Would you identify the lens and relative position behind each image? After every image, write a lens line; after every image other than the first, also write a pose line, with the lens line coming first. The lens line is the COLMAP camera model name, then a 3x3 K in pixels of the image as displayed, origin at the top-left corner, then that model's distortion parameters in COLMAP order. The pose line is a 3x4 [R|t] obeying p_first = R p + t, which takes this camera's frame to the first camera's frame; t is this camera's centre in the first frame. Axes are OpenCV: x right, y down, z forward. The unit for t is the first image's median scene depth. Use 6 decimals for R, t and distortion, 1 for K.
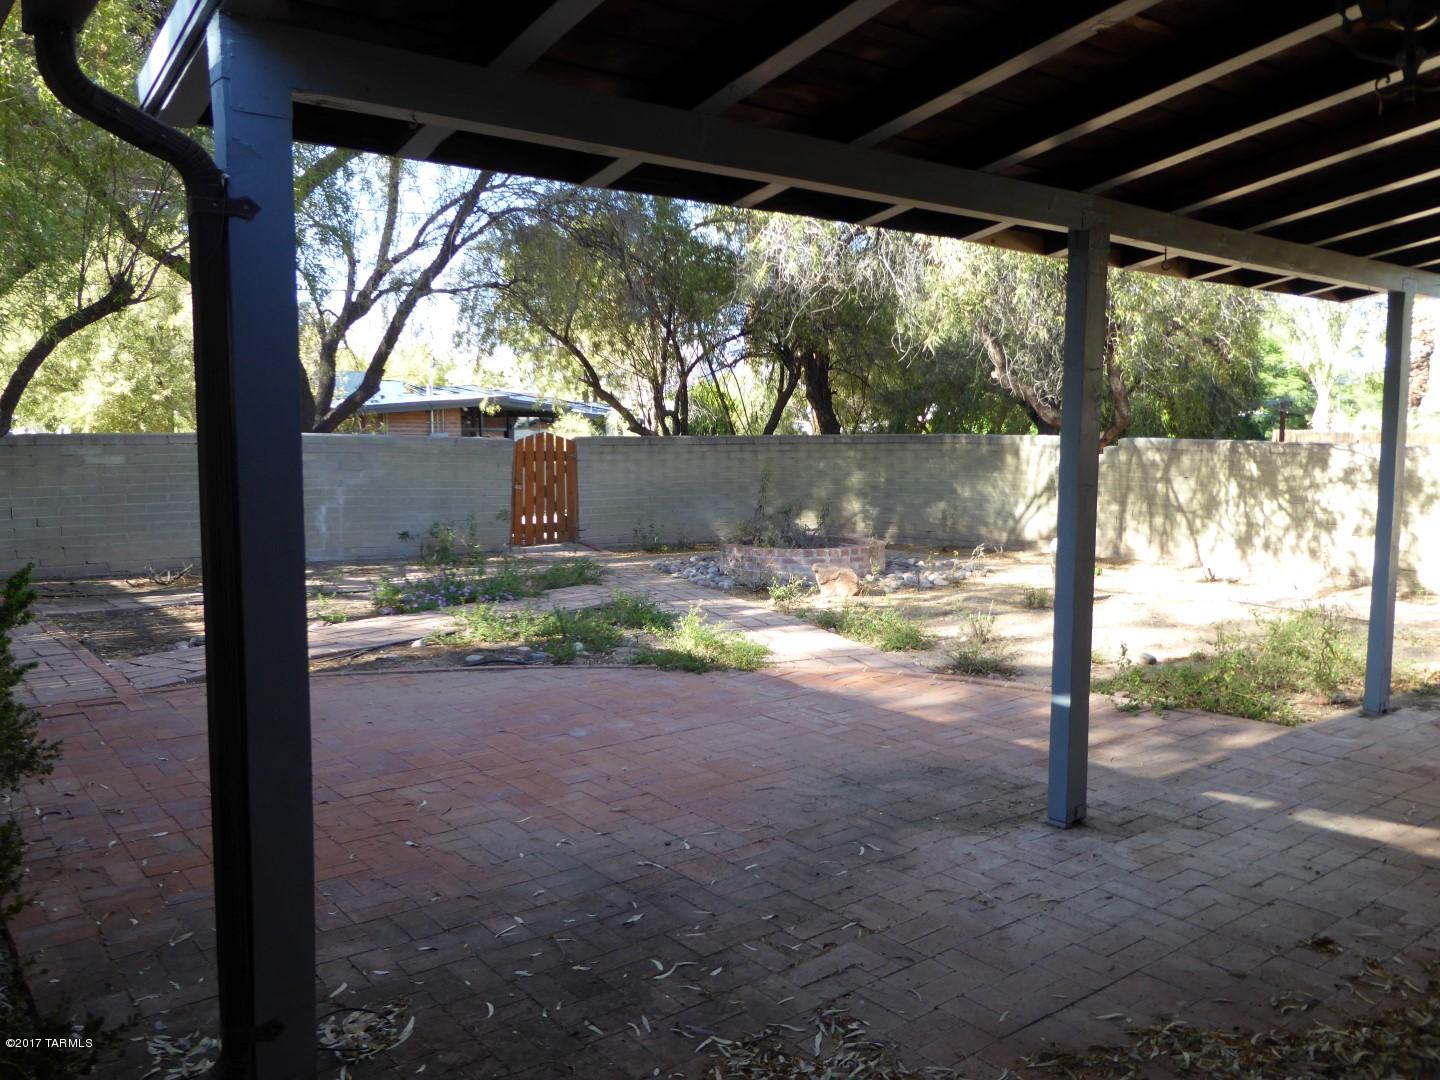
lens RADIAL K [[1155.0, 0, 716.5], [0, 1155.0, 539.1], [0, 0, 1]] dist [-0.018018, -0.006665]
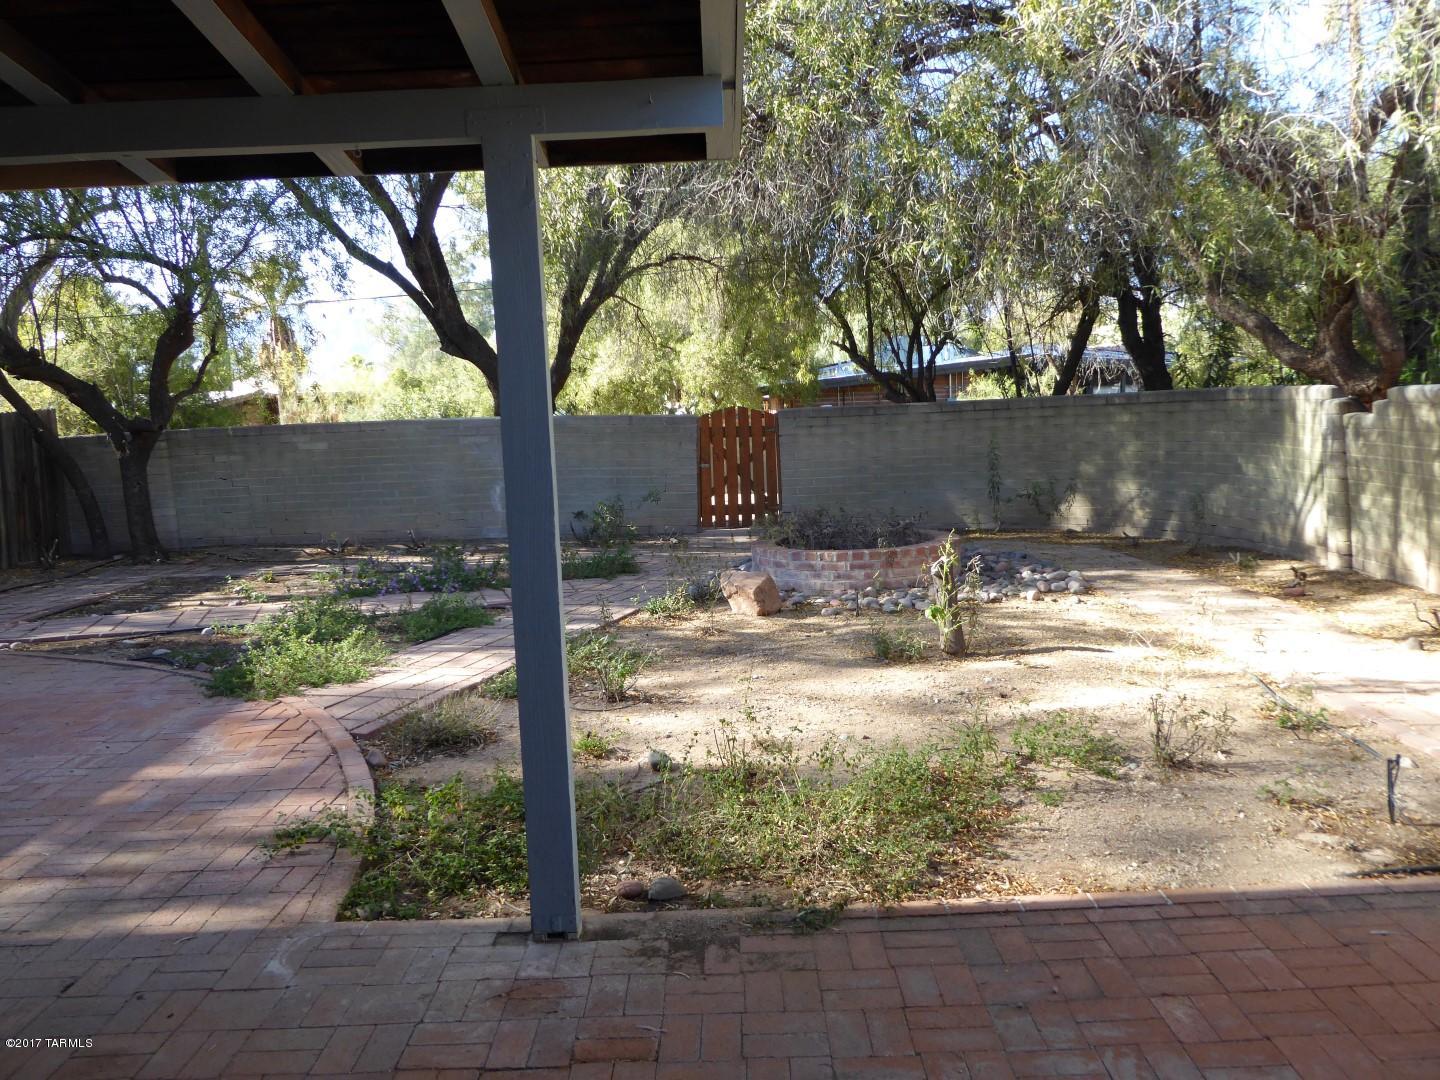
lens RADIAL K [[1155.0, 0, 719.7], [0, 1155.0, 542.2], [0, 0, 1]] dist [-0.018018, -0.006665]
pose [[0.781339, 0.040704, -0.622779, 0.421240], [-0.017276, 0.998899, 0.043612, -0.023853], [0.623868, -0.023317, 0.781182, 0.282795]]
